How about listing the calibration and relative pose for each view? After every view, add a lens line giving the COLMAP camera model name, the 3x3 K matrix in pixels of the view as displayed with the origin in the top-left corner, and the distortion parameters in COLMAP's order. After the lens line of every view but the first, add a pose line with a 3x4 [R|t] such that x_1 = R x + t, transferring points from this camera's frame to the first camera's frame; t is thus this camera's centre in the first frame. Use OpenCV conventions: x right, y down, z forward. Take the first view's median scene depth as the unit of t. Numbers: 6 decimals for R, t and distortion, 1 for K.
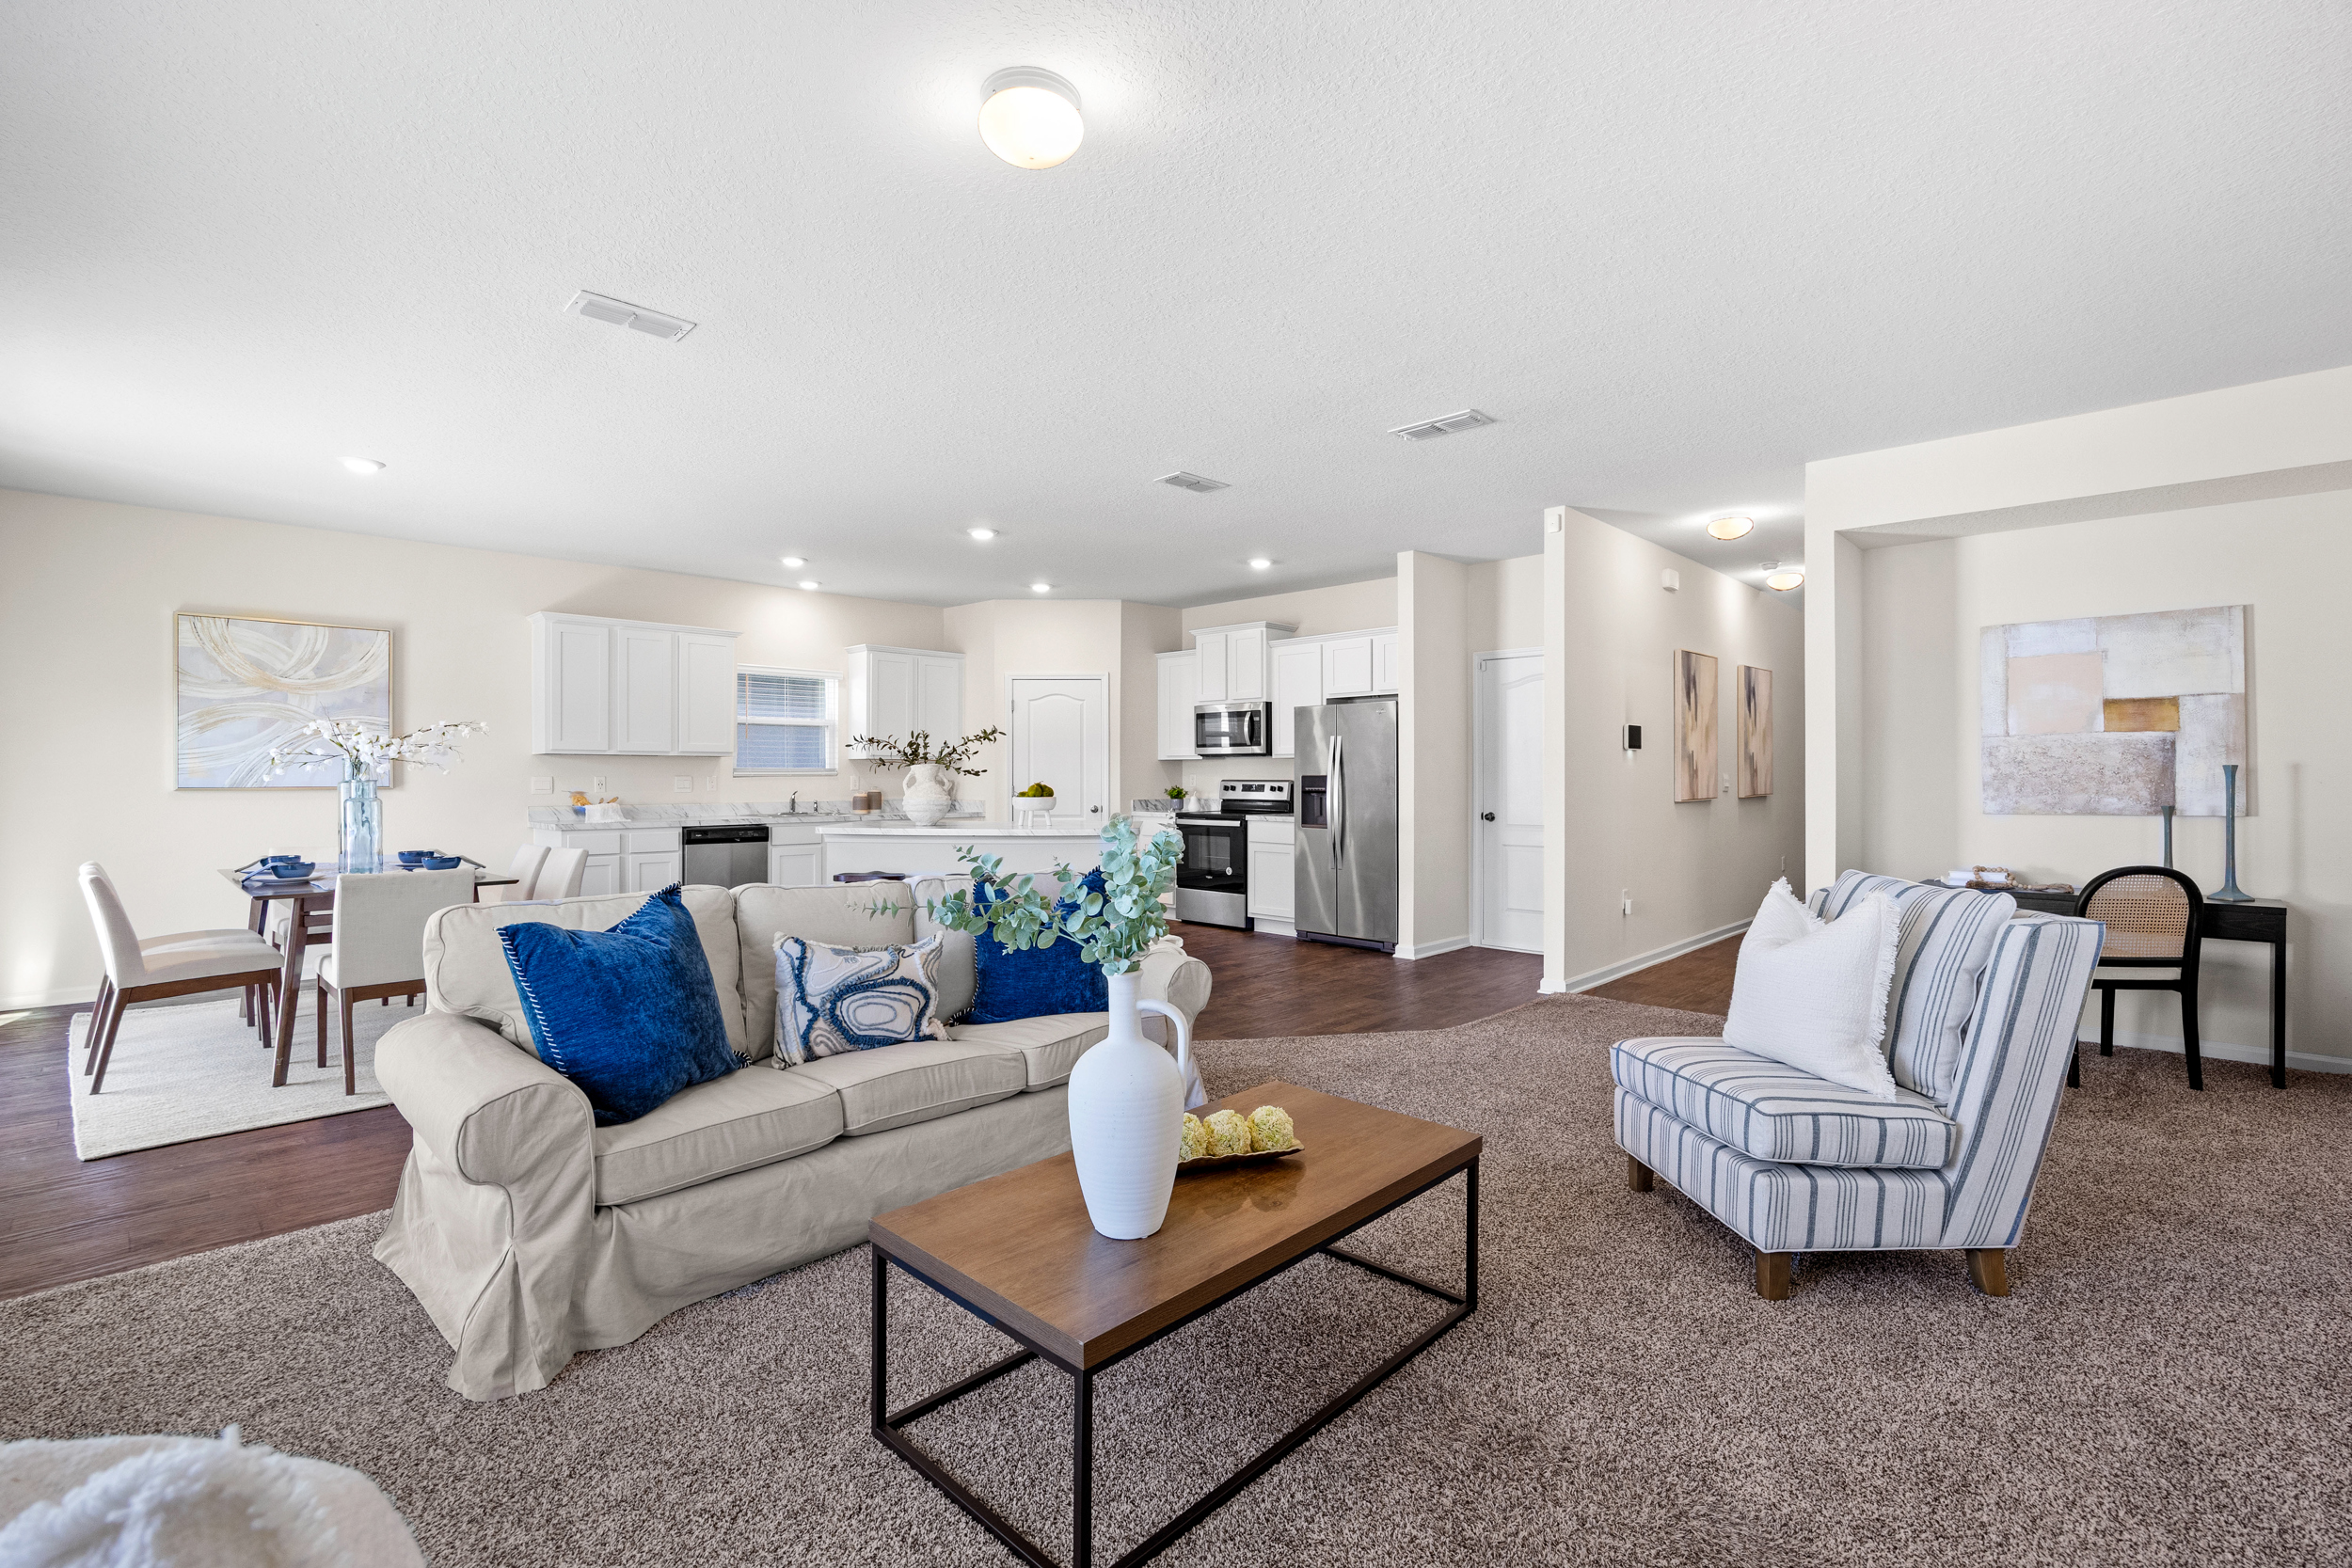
lens RADIAL K [[1039.3, 0, 1180.7], [0, 1039.3, 782.5], [0, 0, 1]] dist [-0.012869, 0.000473]
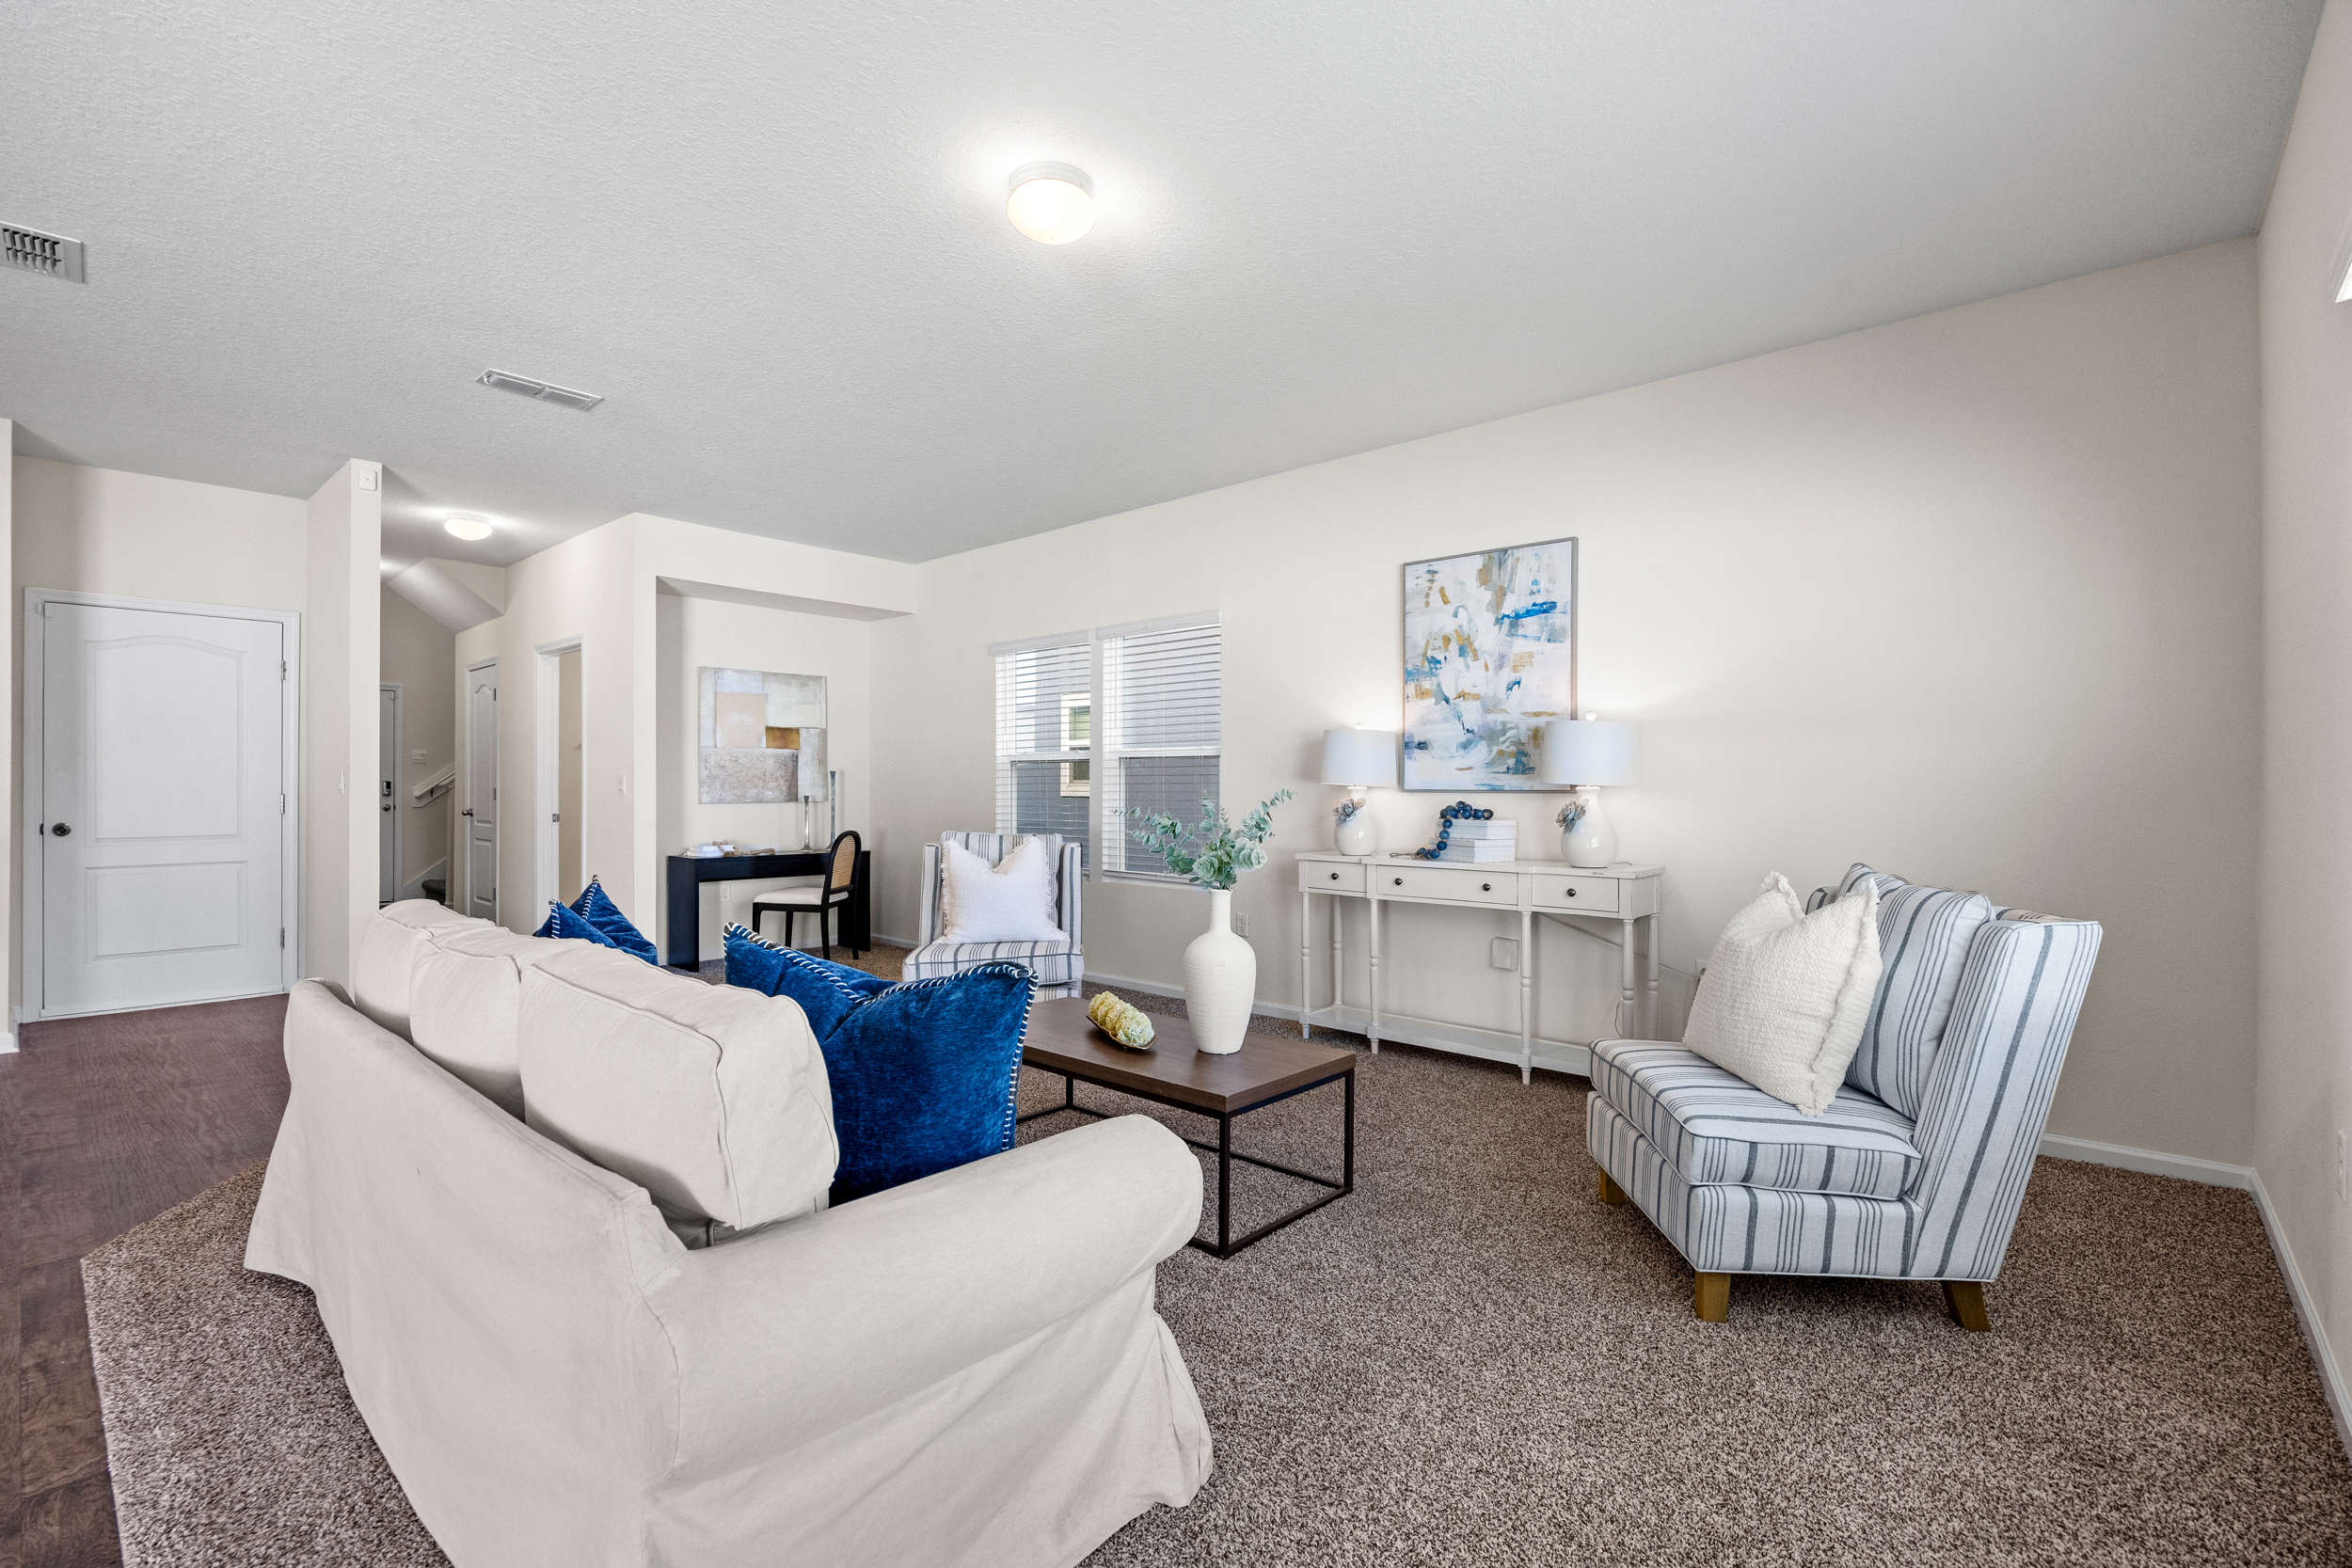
lens RADIAL K [[1050.9, 0, 1176.5], [0, 1050.9, 779.9], [0, 0, 1]] dist [-0.013249, 0.000952]
pose [[-0.031834, 0.005740, 0.999477, -0.478993], [0.001597, 0.999983, -0.005692, 0.005586], [-0.999492, 0.001415, -0.031842, 0.320402]]
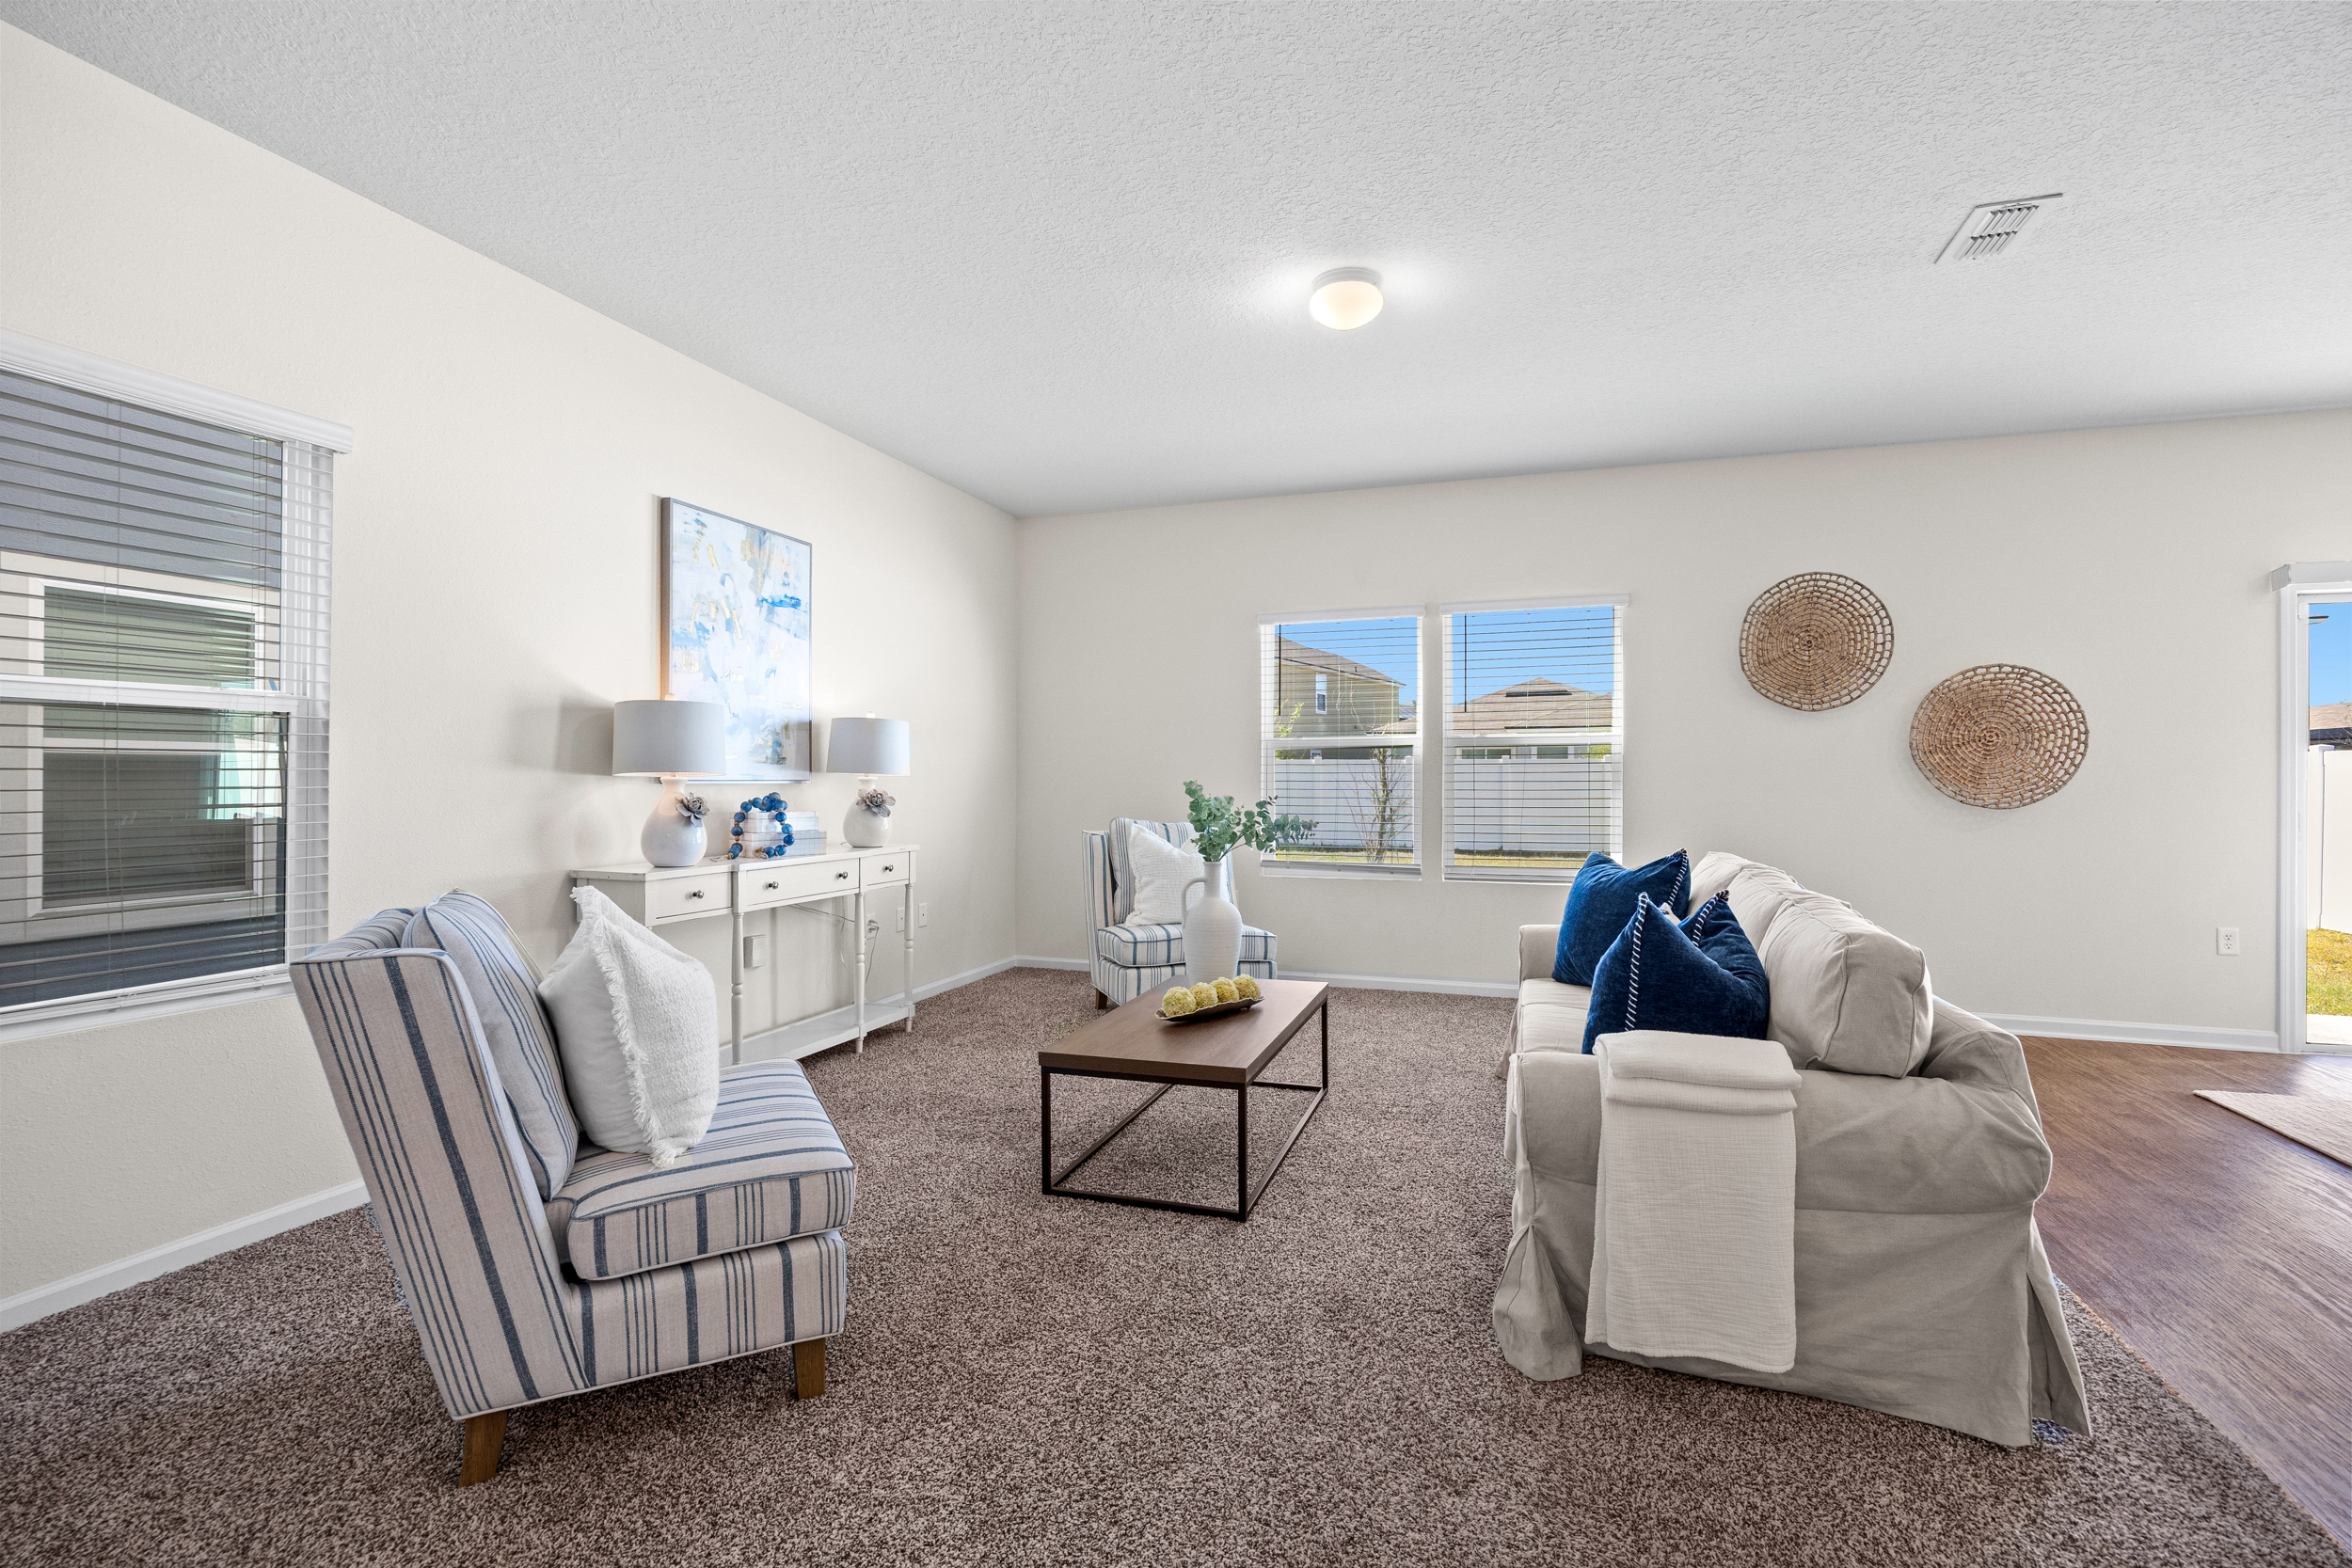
lens RADIAL K [[1050.9, 0, 1176.5], [0, 1050.9, 779.9], [0, 0, 1]] dist [-0.013249, 0.000952]
pose [[-0.907321, -0.001986, -0.420435, 0.242738], [-0.003204, 0.999992, 0.002191, 0.006004], [0.420427, 0.003335, -0.907320, 0.791861]]
